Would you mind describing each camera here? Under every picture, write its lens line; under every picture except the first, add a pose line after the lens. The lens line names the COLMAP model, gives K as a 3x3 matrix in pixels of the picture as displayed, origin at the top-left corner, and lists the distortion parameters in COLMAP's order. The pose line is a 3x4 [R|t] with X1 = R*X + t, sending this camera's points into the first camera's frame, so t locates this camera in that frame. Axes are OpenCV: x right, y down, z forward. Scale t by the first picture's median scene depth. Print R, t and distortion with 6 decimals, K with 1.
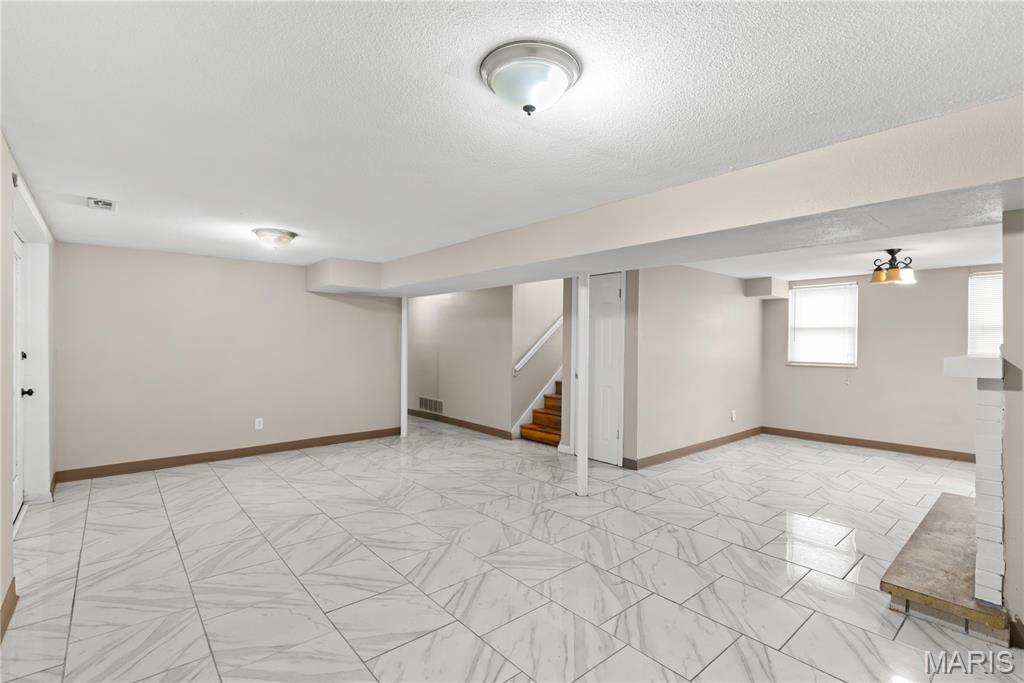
lens RADIAL K [[467.4, 0, 515.9], [0, 467.4, 338.5], [0, 0, 1]] dist [-0.000797, 0.000874]
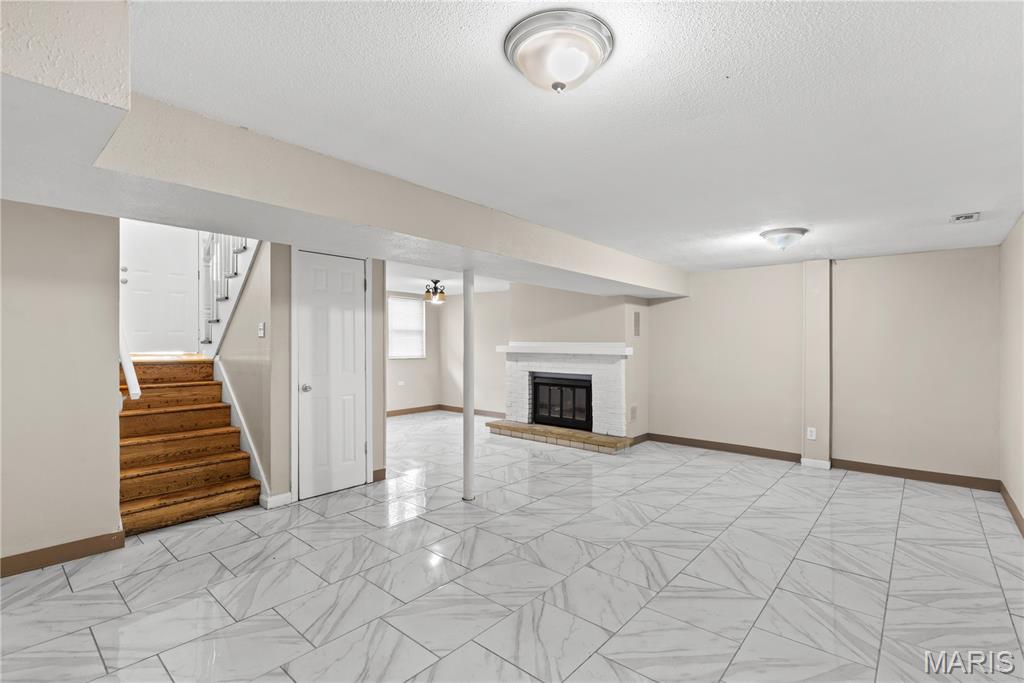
lens RADIAL K [[467.4, 0, 516.5], [0, 467.4, 347.2], [0, 0, 1]] dist [-0.000797, 0.000874]
pose [[-0.134807, -0.018842, 0.990693, -0.989088], [-0.011056, 0.999786, 0.017511, -0.000826], [-0.990810, -0.008593, -0.134986, 1.225077]]
